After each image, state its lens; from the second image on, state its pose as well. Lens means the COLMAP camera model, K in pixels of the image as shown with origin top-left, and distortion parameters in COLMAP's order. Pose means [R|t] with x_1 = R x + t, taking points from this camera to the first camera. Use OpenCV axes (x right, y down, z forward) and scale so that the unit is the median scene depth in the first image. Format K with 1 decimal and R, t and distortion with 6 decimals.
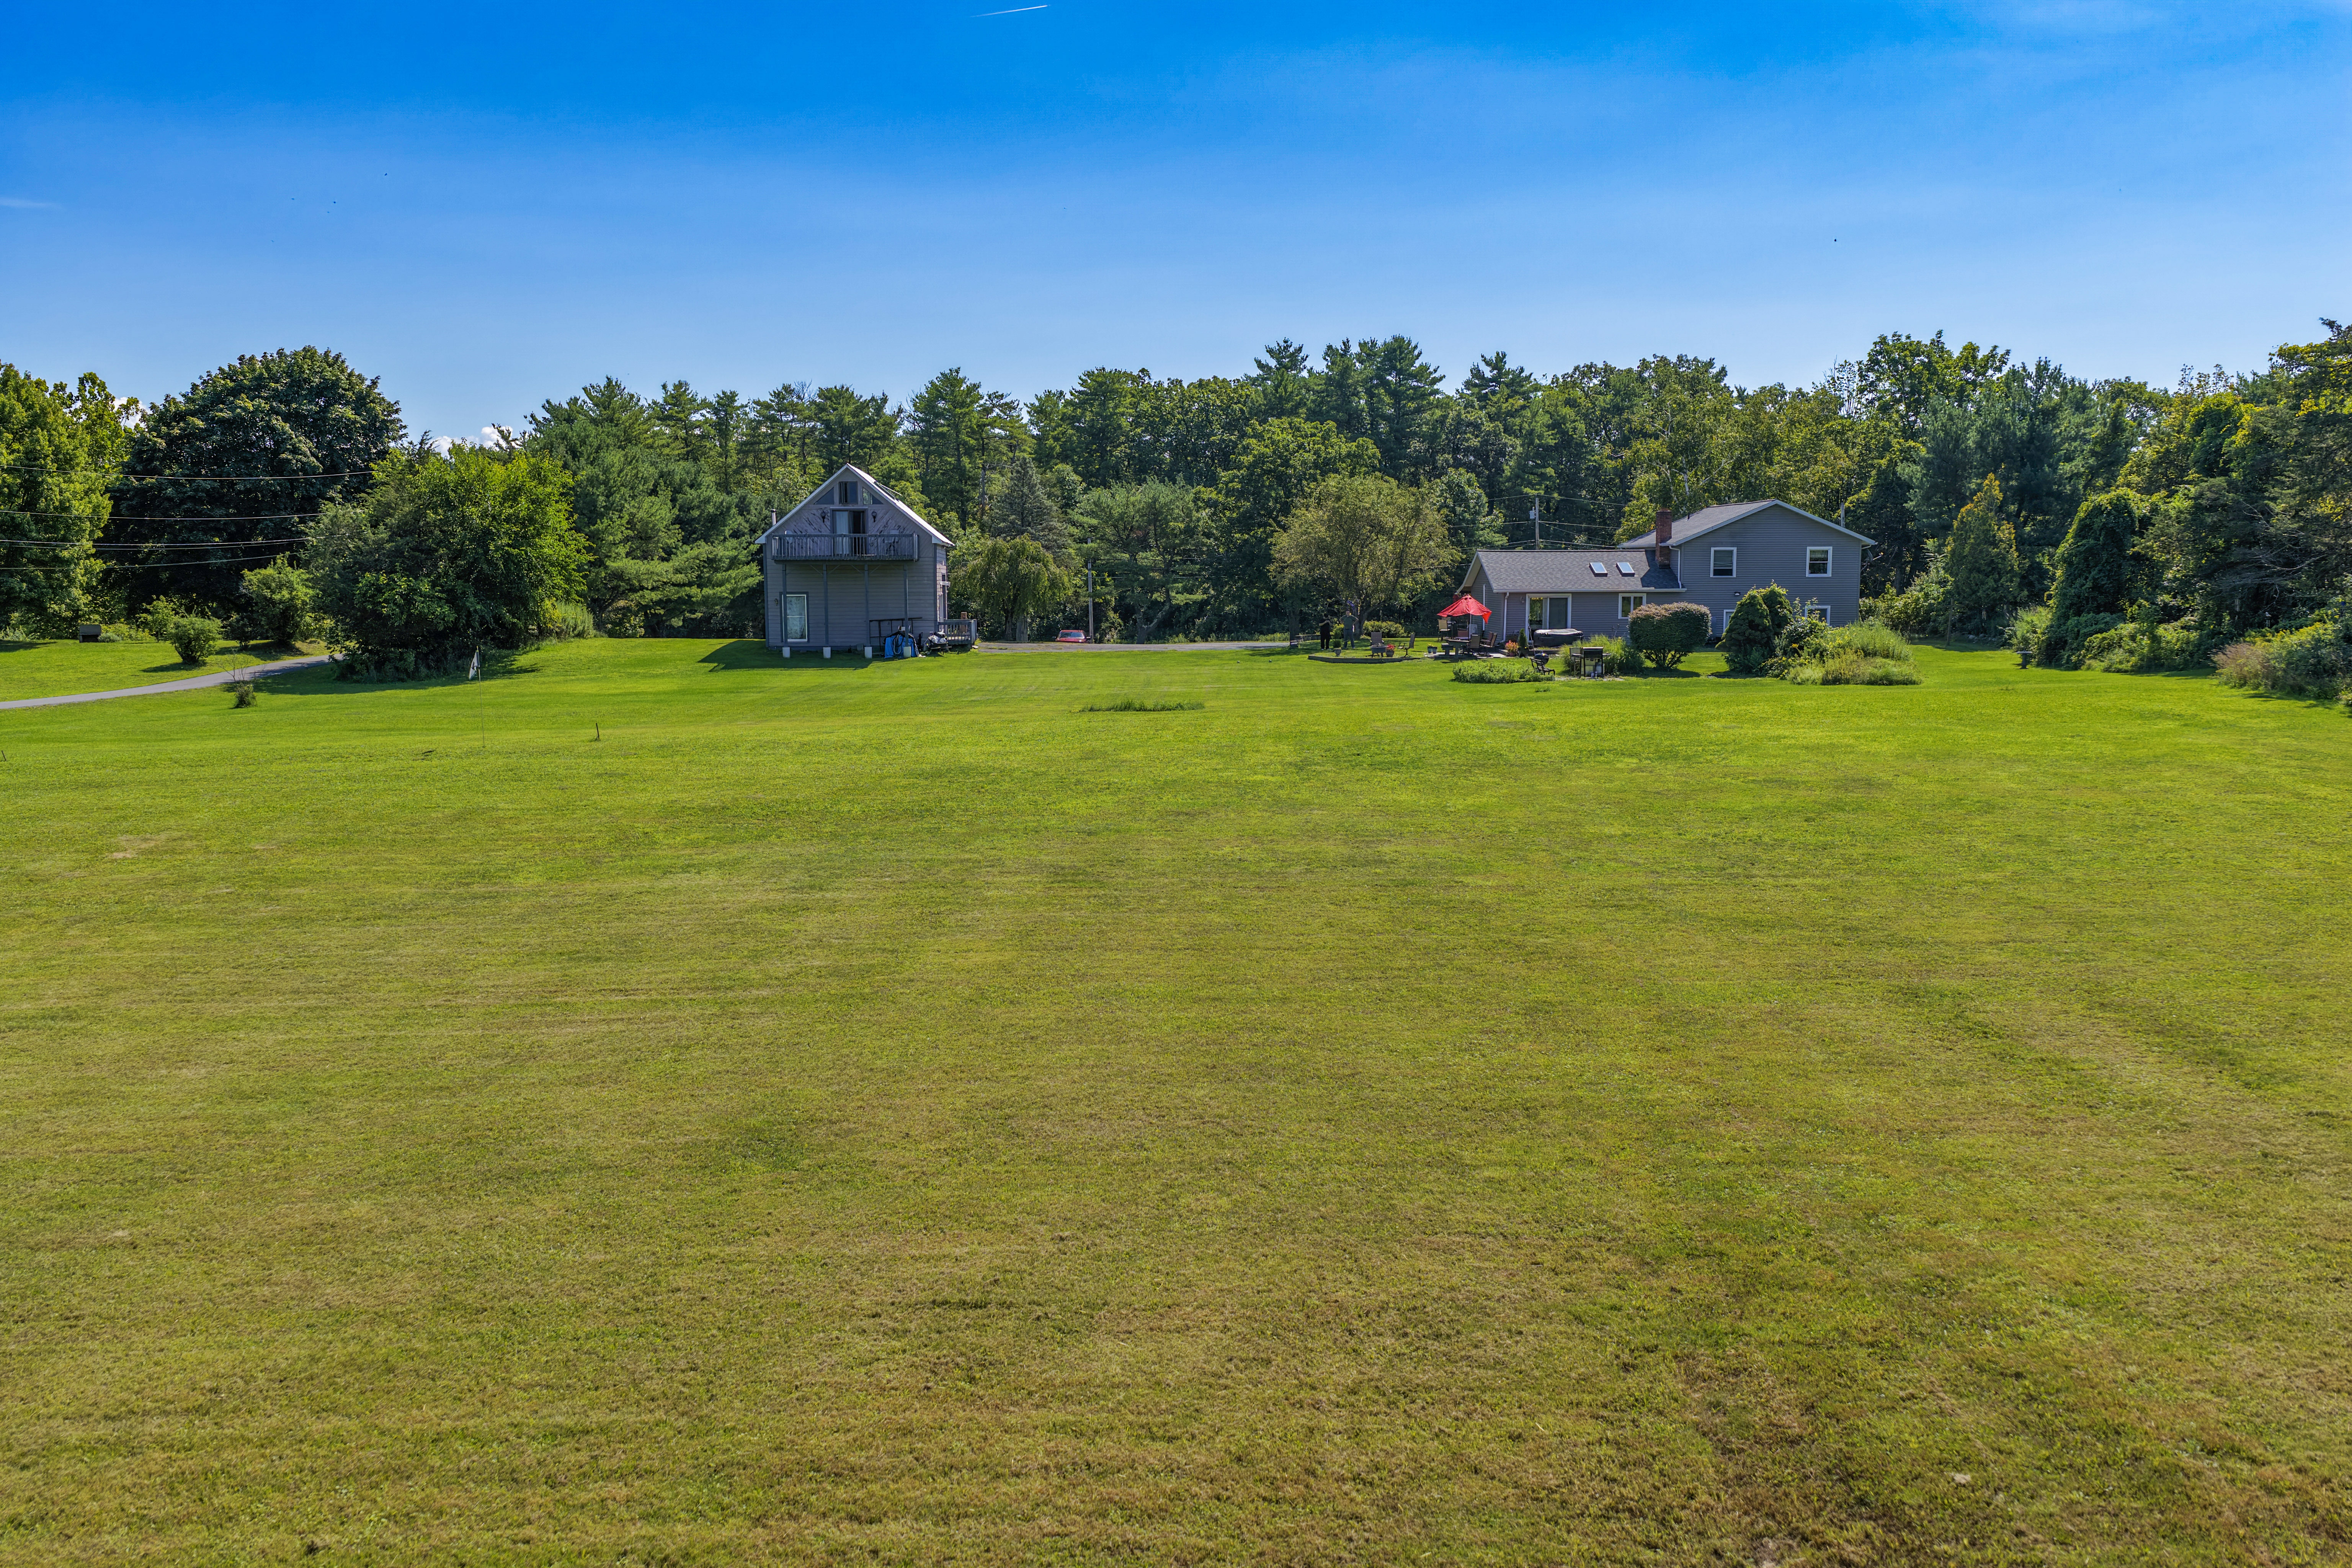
lens RADIAL K [[1960.9, 0, 1158.6], [0, 1960.9, 787.7], [0, 0, 1]] dist [-0.004383, -0.000420]
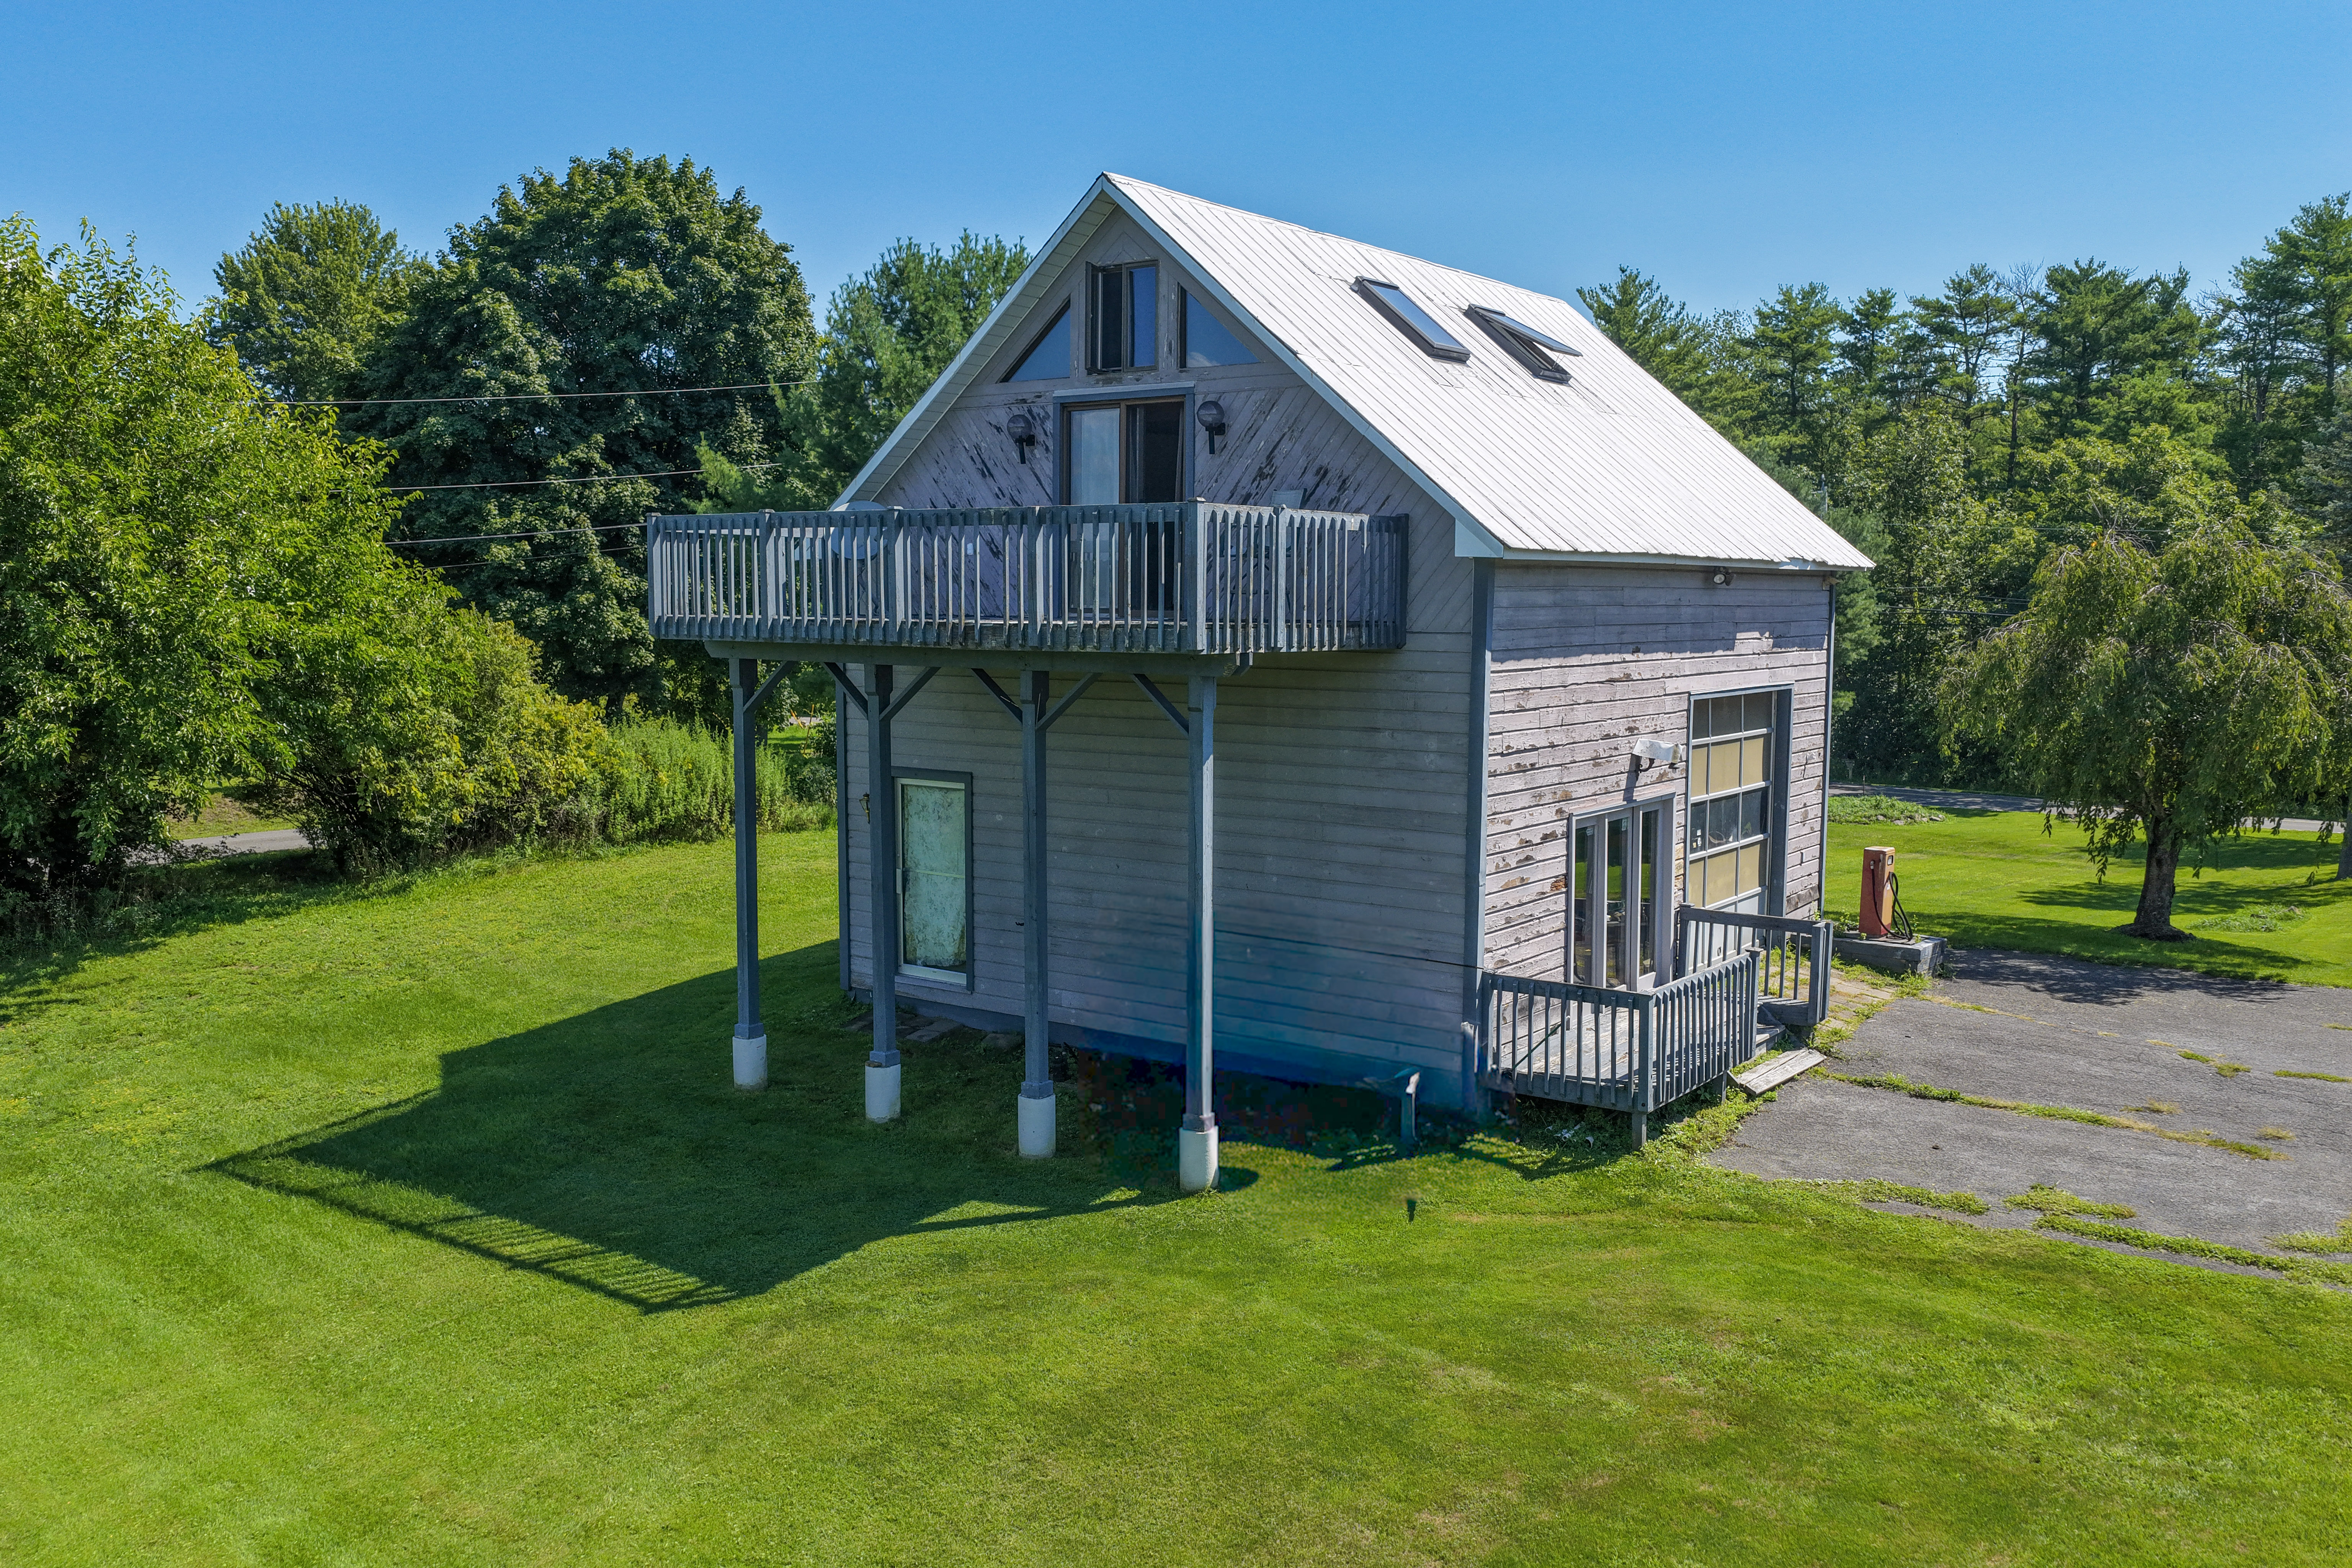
lens RADIAL K [[1960.9, 0, 1156.6], [0, 1960.9, 787.9], [0, 0, 1]] dist [-0.004383, -0.000420]
pose [[0.767697, 0.072891, -0.636654, -0.009817], [-0.078134, 0.996744, 0.019901, -0.055344], [0.636032, 0.034467, 0.770893, 0.444866]]
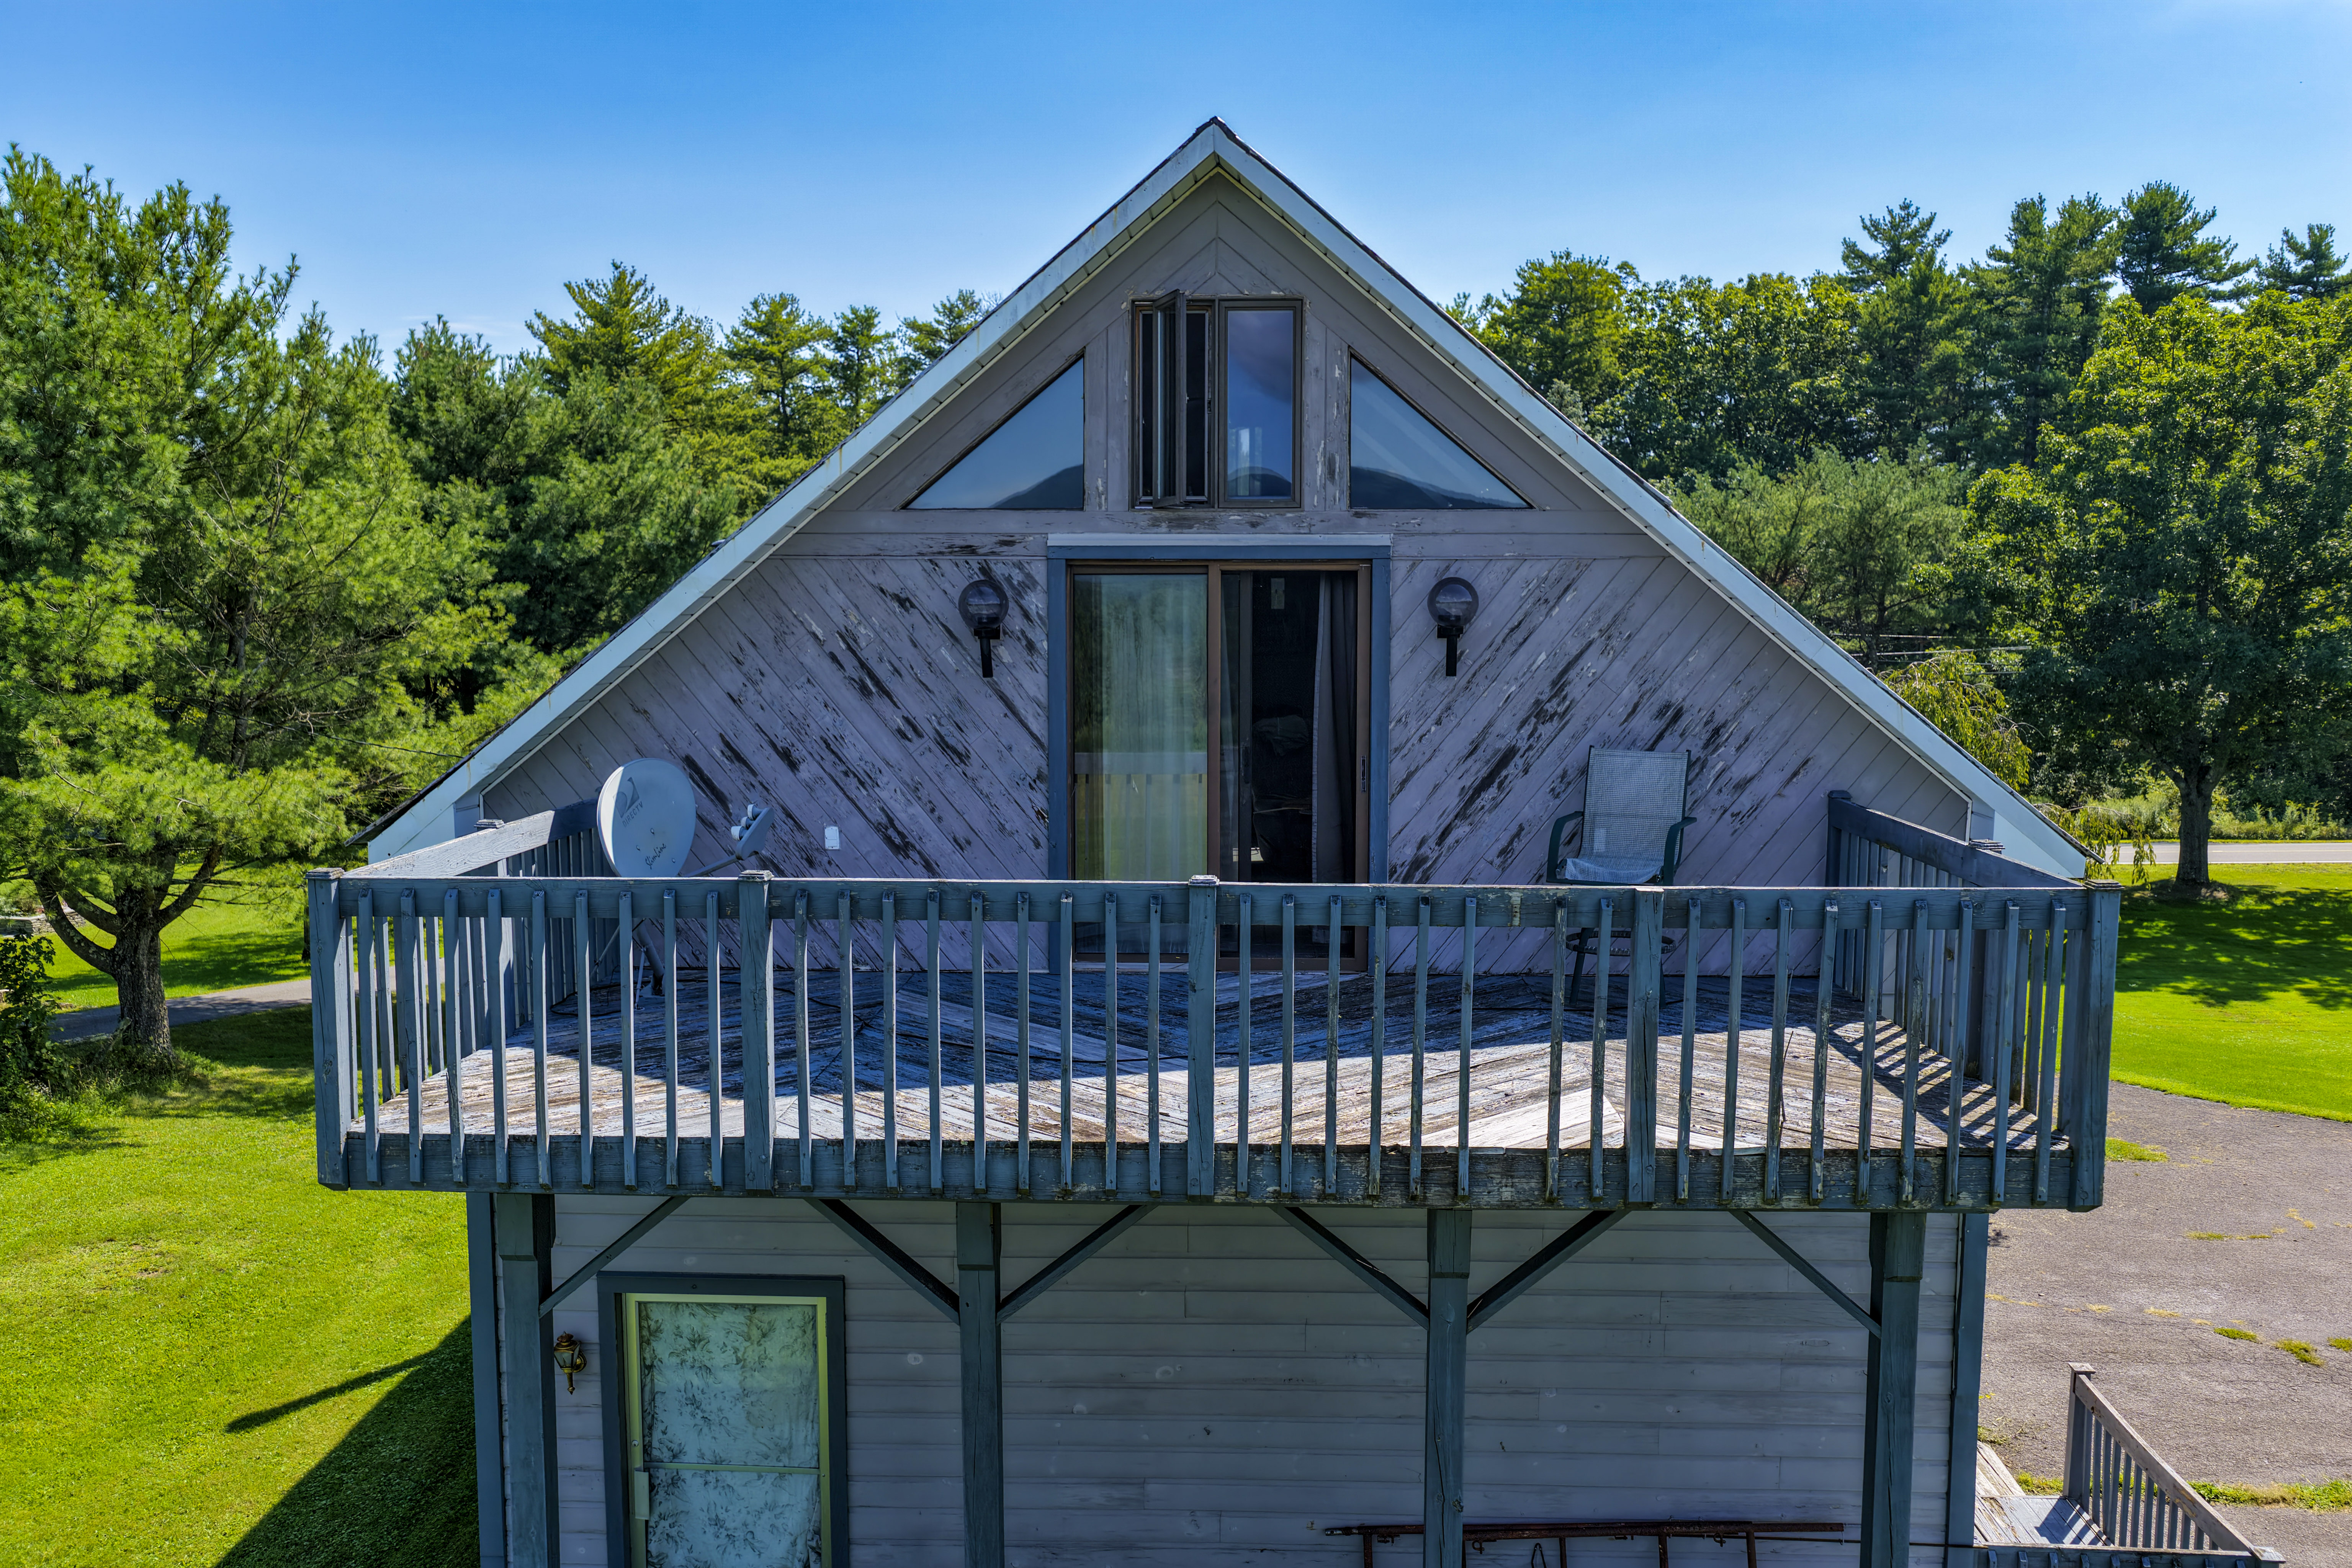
lens RADIAL K [[1960.8, 0, 1172.9], [0, 1960.8, 797.8], [0, 0, 1]] dist [-0.004383, -0.000420]
pose [[0.995136, 0.015680, -0.097256, -0.079021], [-0.015761, 0.999876, -0.000059, -0.067859], [0.097243, 0.001591, 0.995259, 0.470975]]
